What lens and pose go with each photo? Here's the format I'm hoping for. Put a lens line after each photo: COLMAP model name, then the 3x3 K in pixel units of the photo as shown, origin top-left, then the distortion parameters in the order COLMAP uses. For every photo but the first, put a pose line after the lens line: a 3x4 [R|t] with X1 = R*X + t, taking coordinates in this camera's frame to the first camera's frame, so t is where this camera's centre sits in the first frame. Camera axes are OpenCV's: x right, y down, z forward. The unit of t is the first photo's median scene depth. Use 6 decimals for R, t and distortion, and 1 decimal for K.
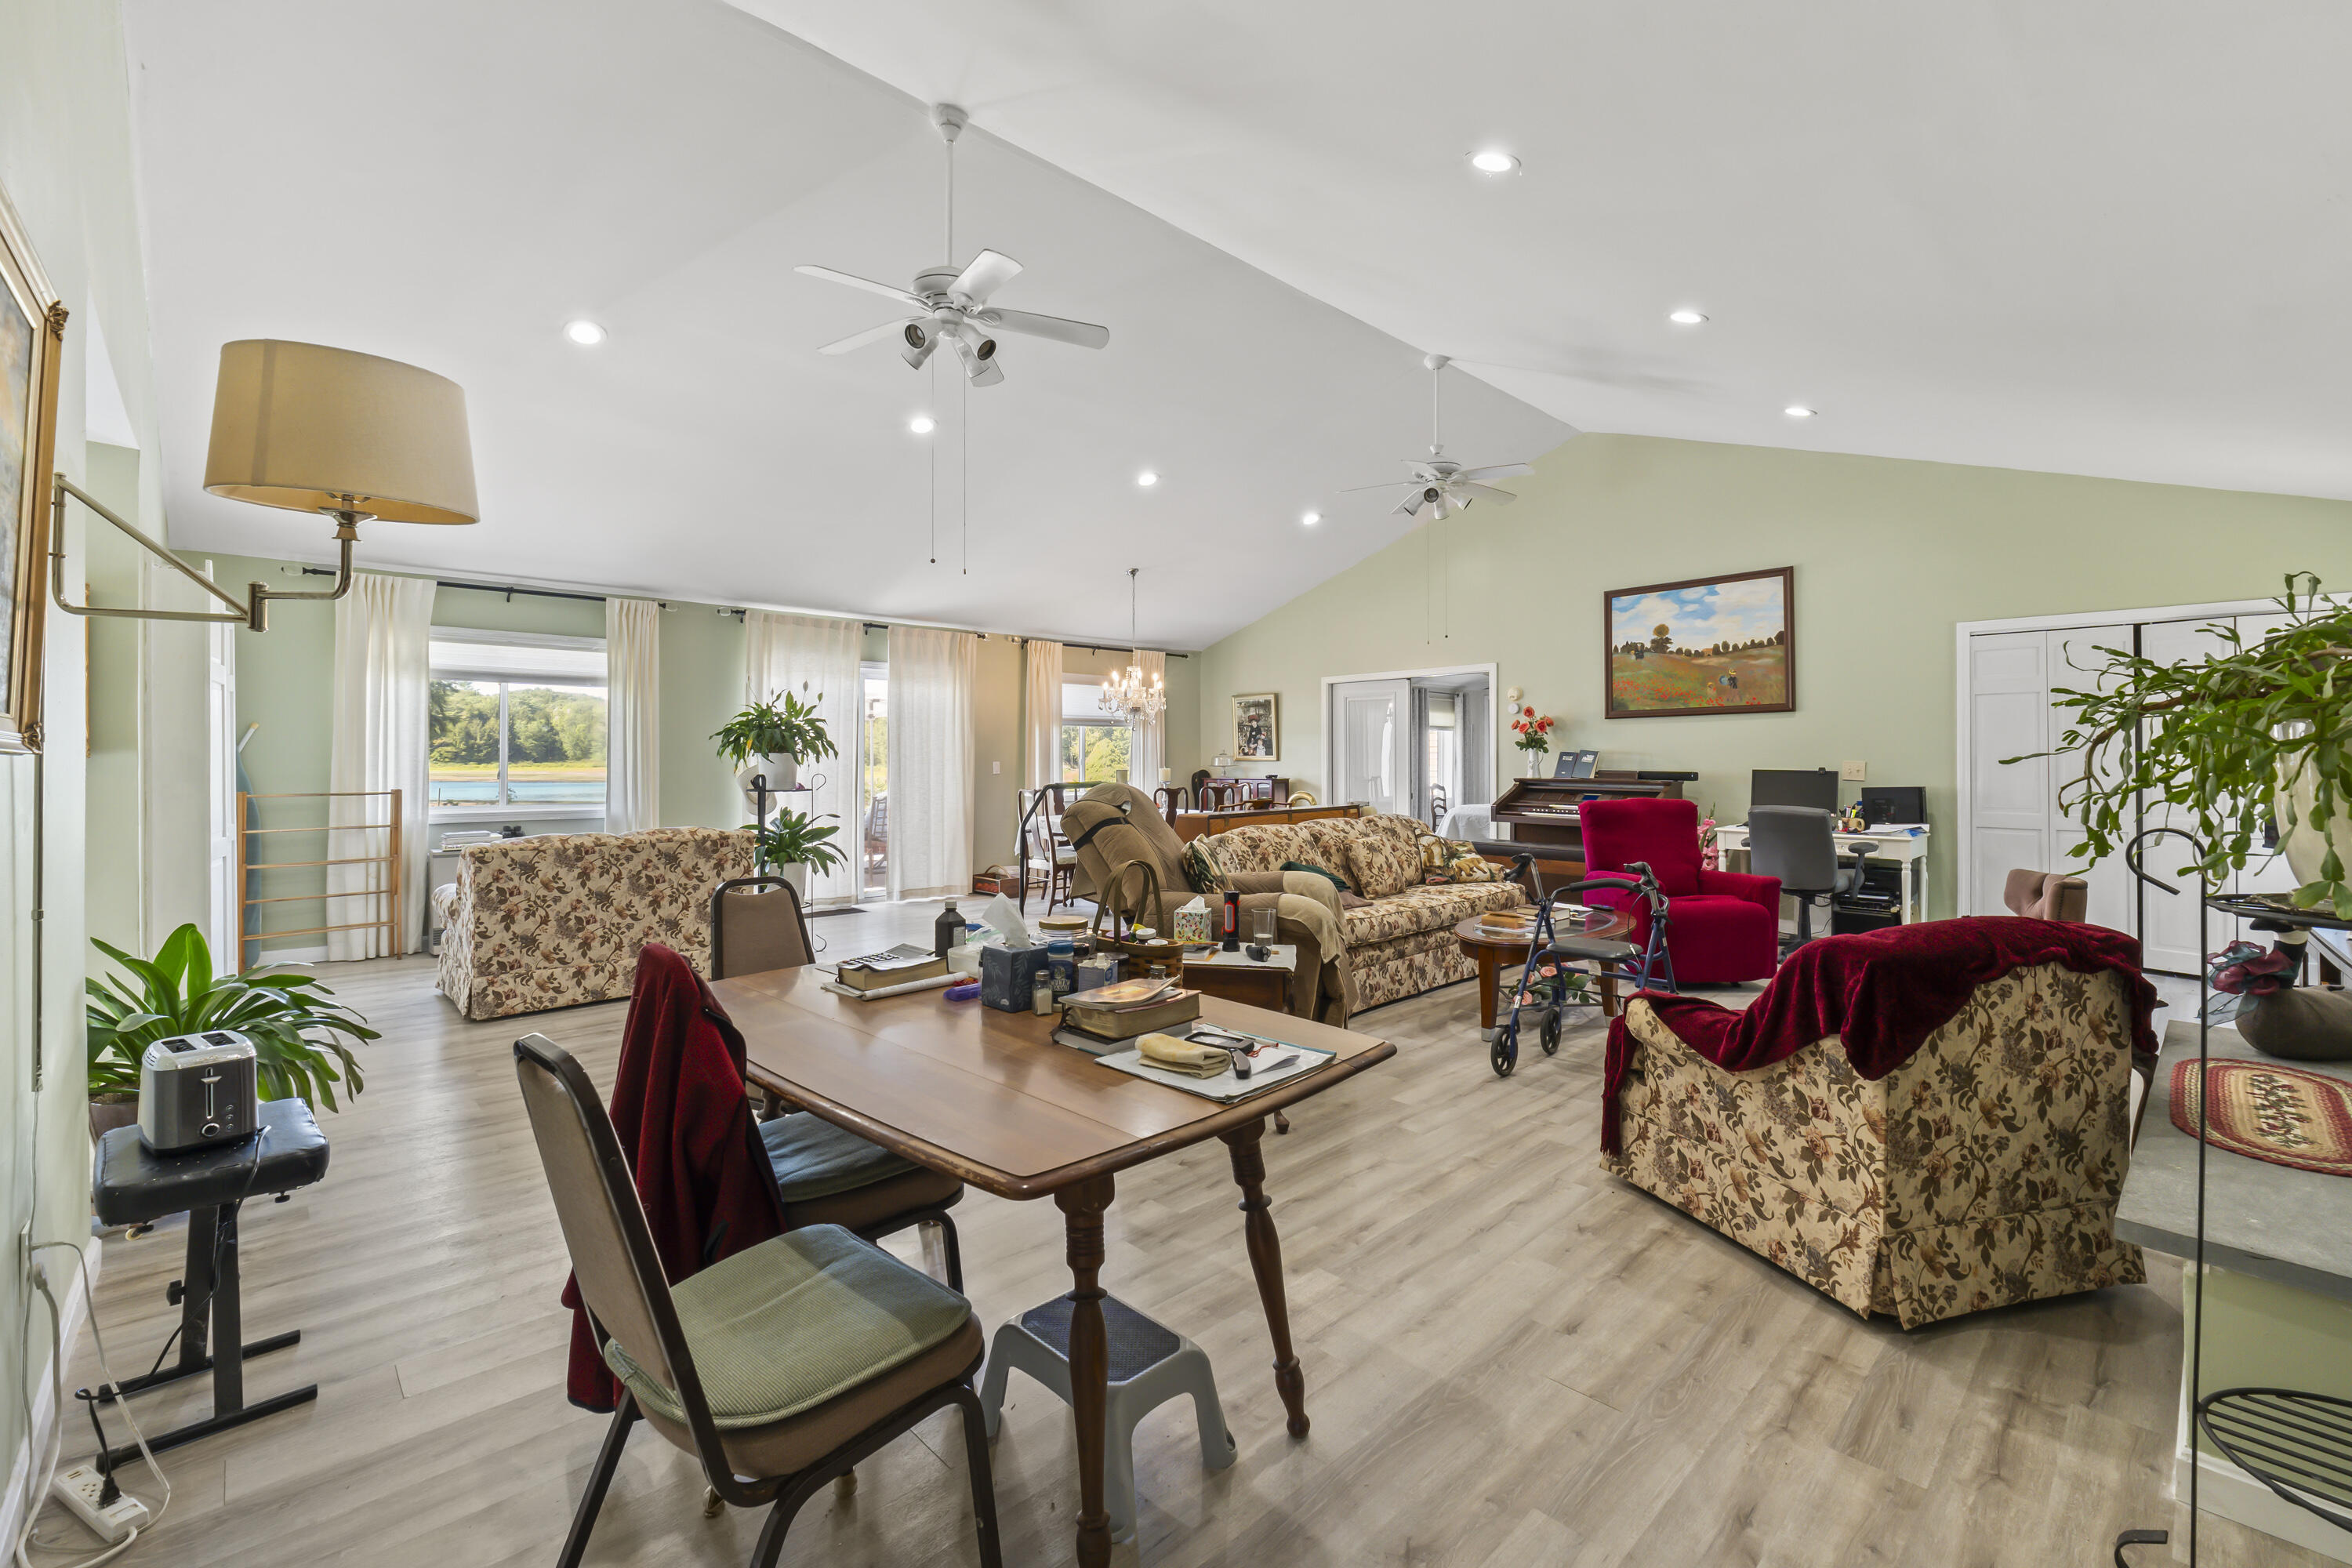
lens RADIAL K [[1001.4, 0, 1164.1], [0, 1001.4, 756.5], [0, 0, 1]] dist [-0.005493, -0.000273]
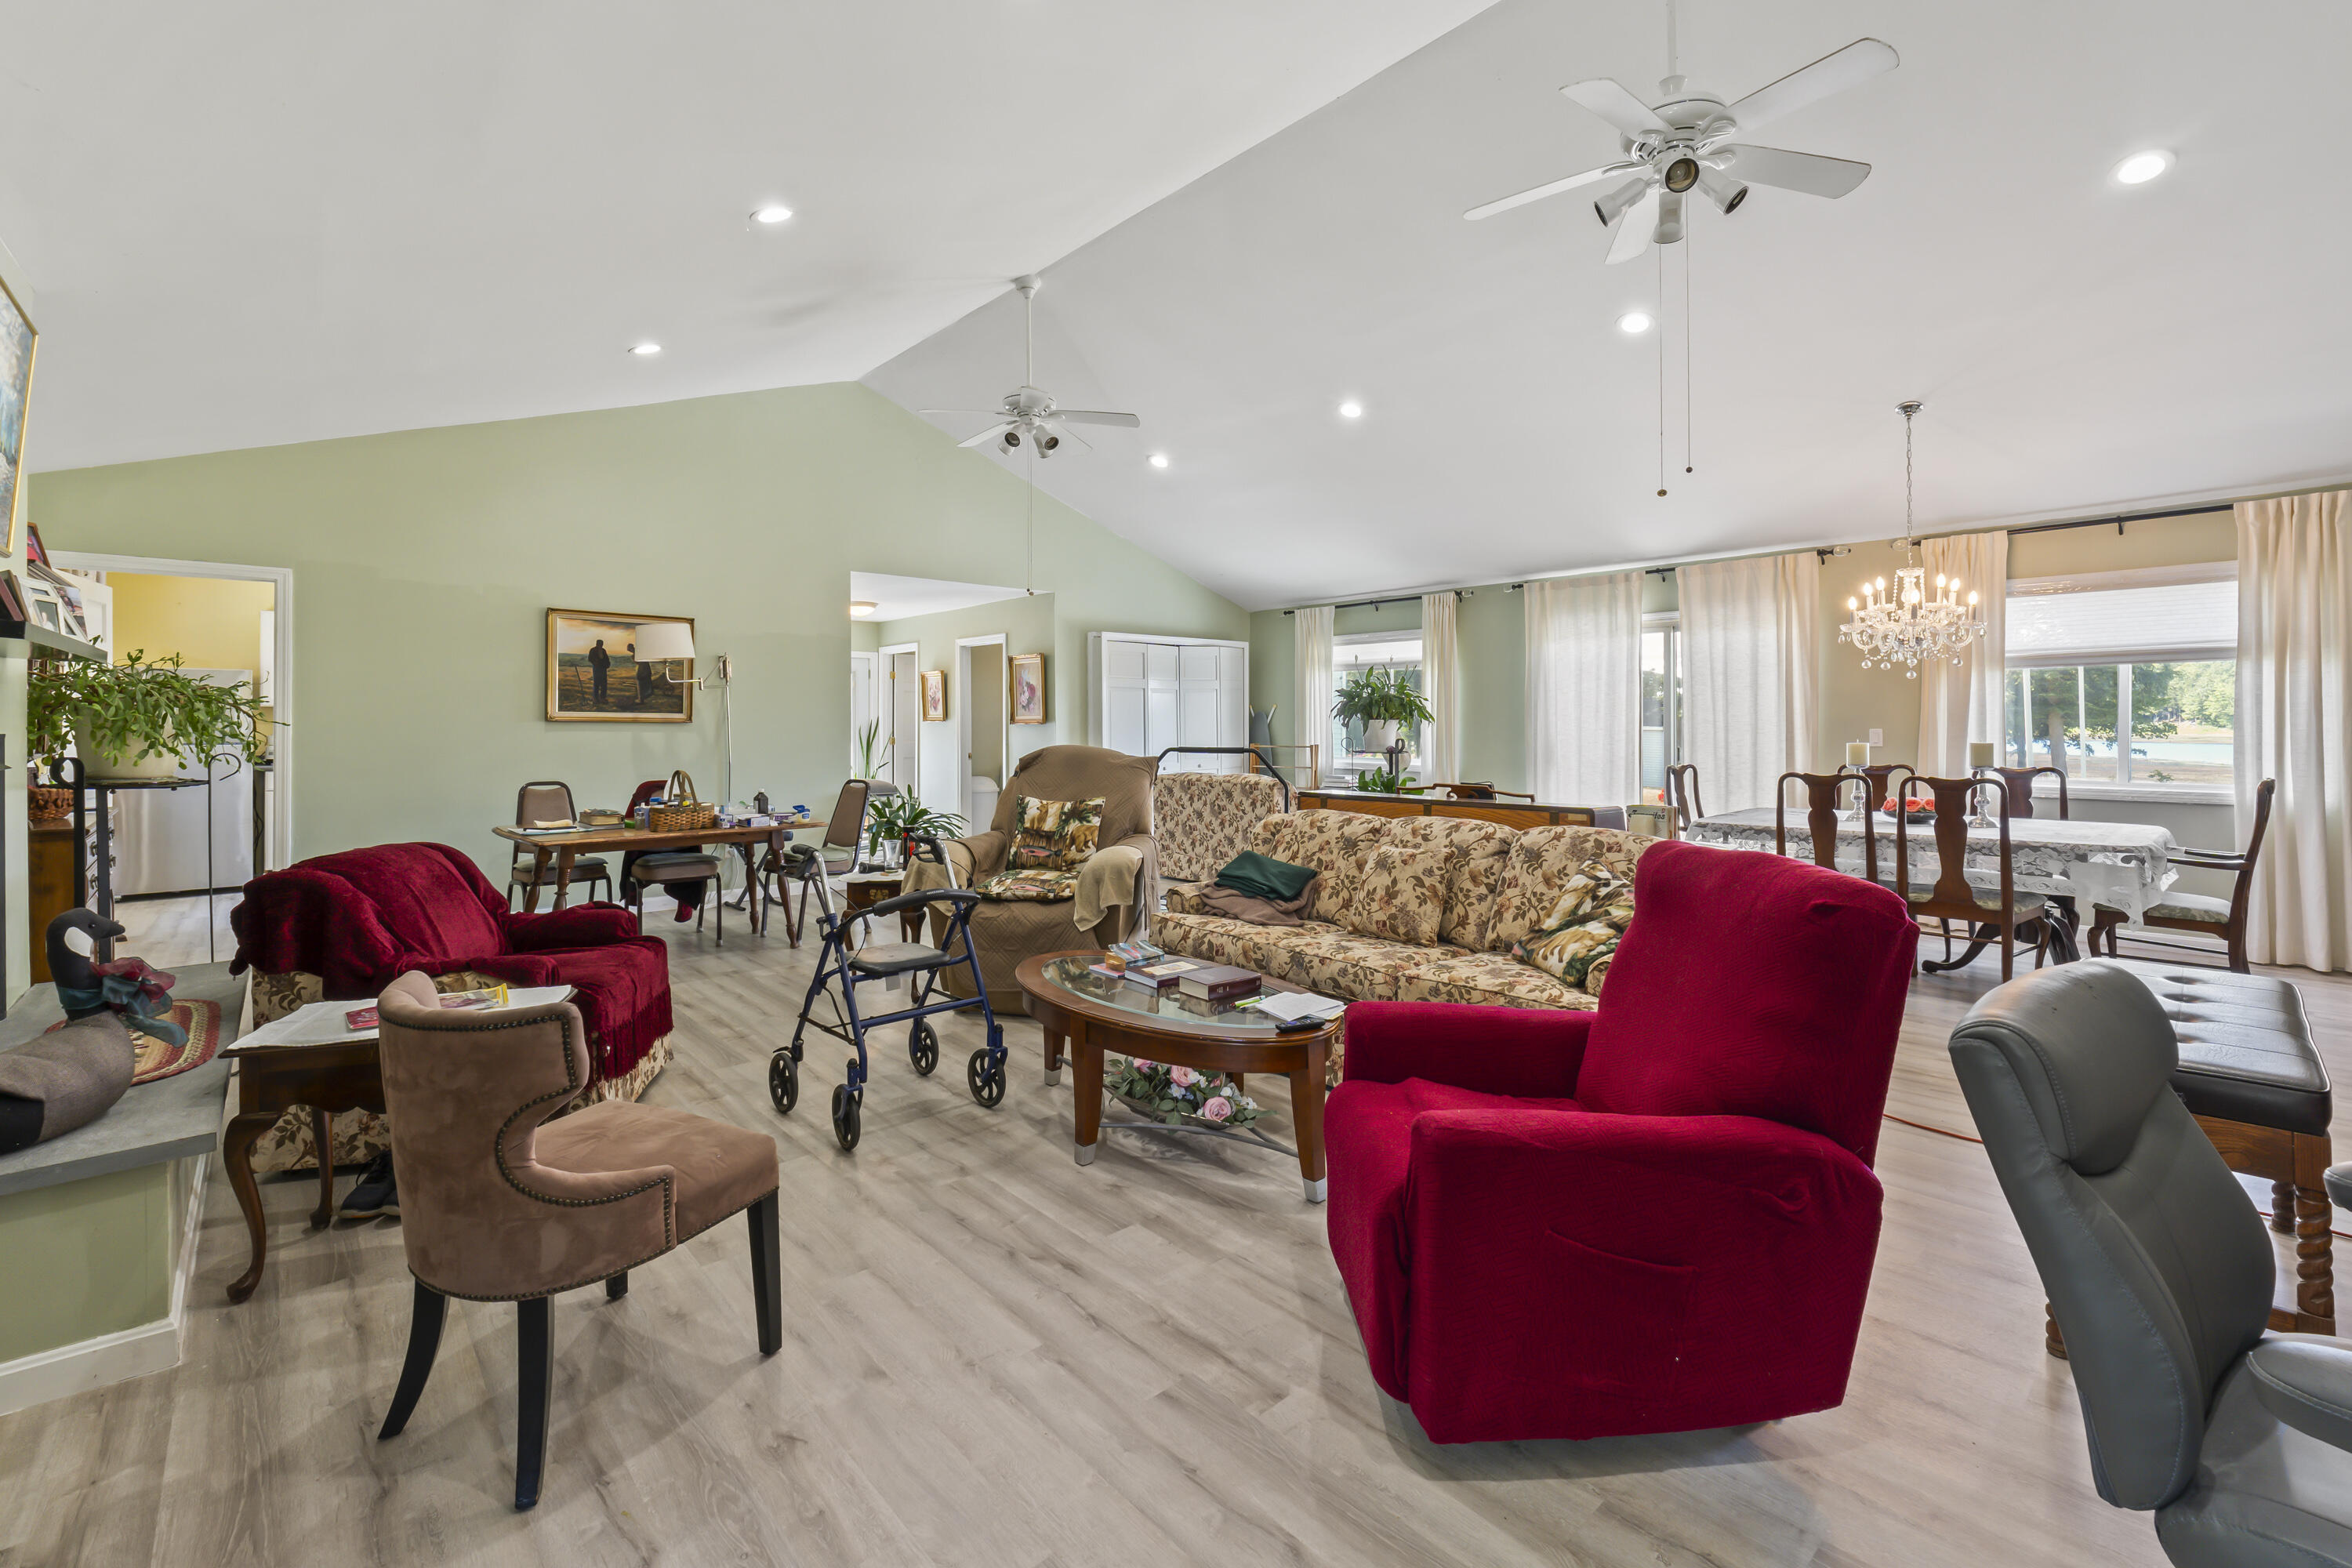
lens RADIAL K [[1001.4, 0, 1151.2], [0, 1001.4, 706.4], [0, 0, 1]] dist [-0.005493, -0.000273]
pose [[-0.032175, -0.015150, -0.999367, 0.733630], [0.005390, 0.999868, -0.015331, -0.002268], [0.999468, -0.005880, -0.032089, 0.724328]]
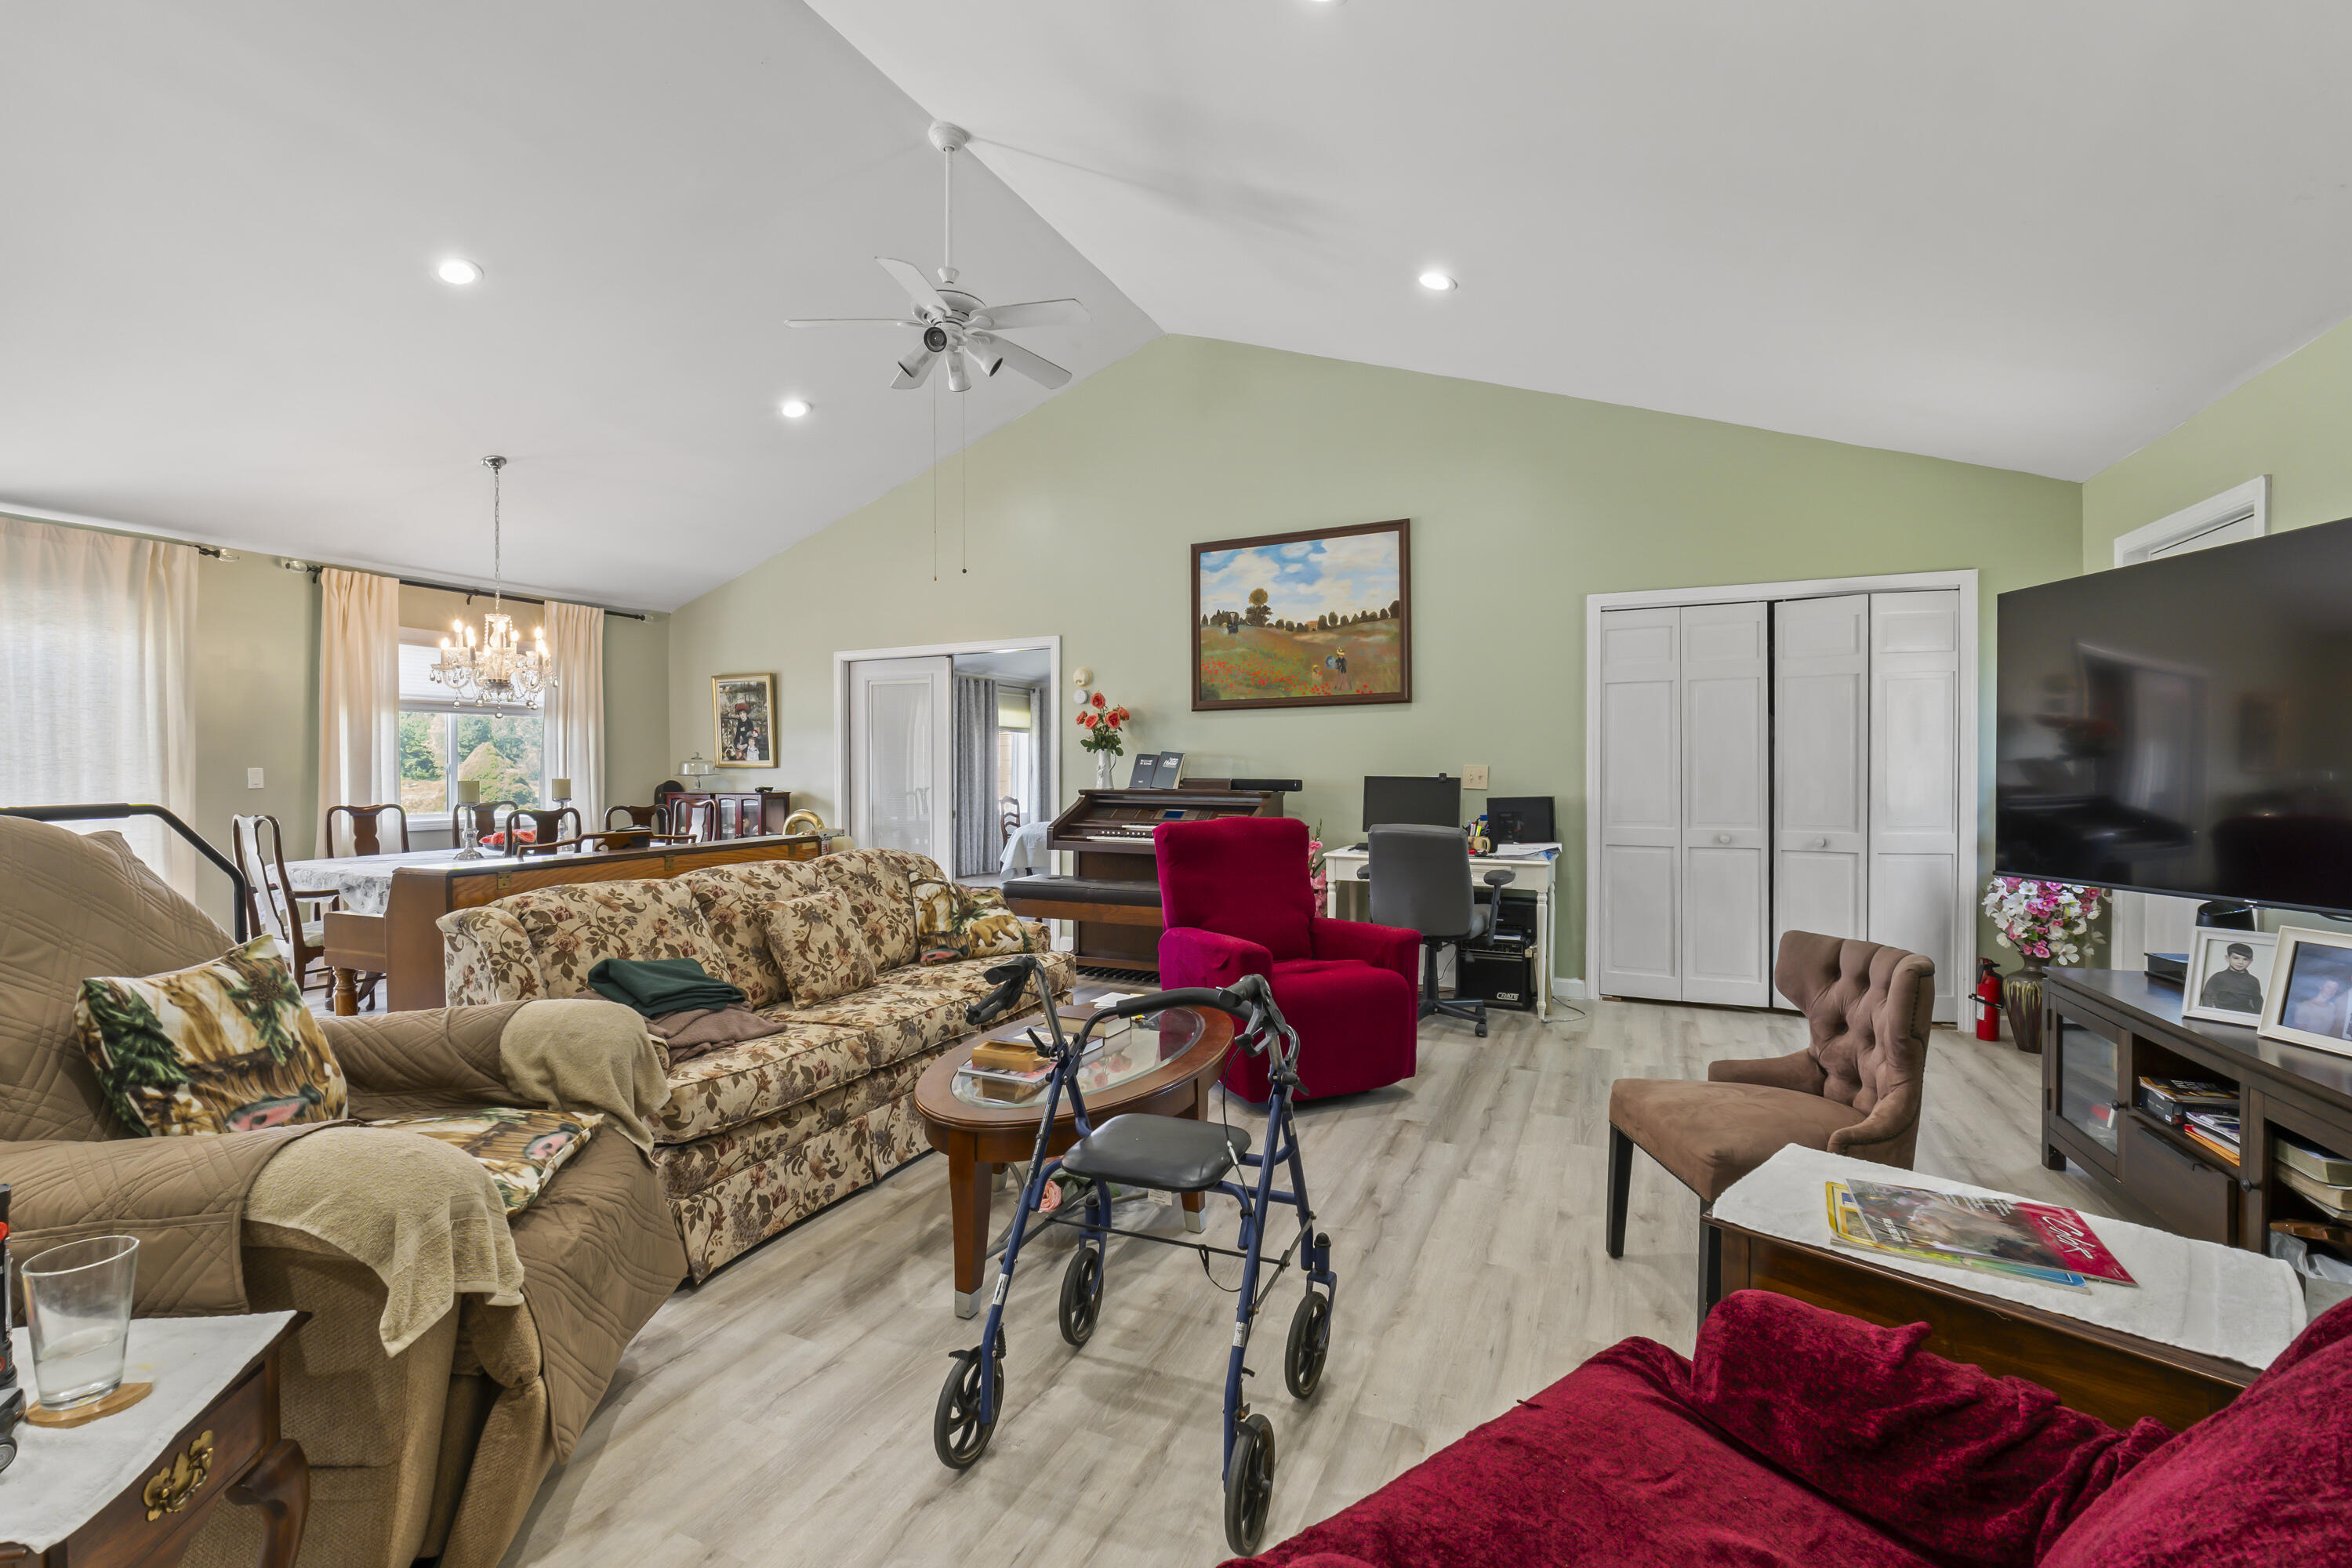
lens RADIAL K [[1001.4, 0, 1177.6], [0, 1001.4, 793.1], [0, 0, 1]] dist [-0.005493, -0.000273]
pose [[0.922959, -0.009347, 0.384785, 0.150928], [-0.000284, 0.999688, 0.024966, 0.006818], [-0.384898, -0.023152, 0.922669, 0.330032]]
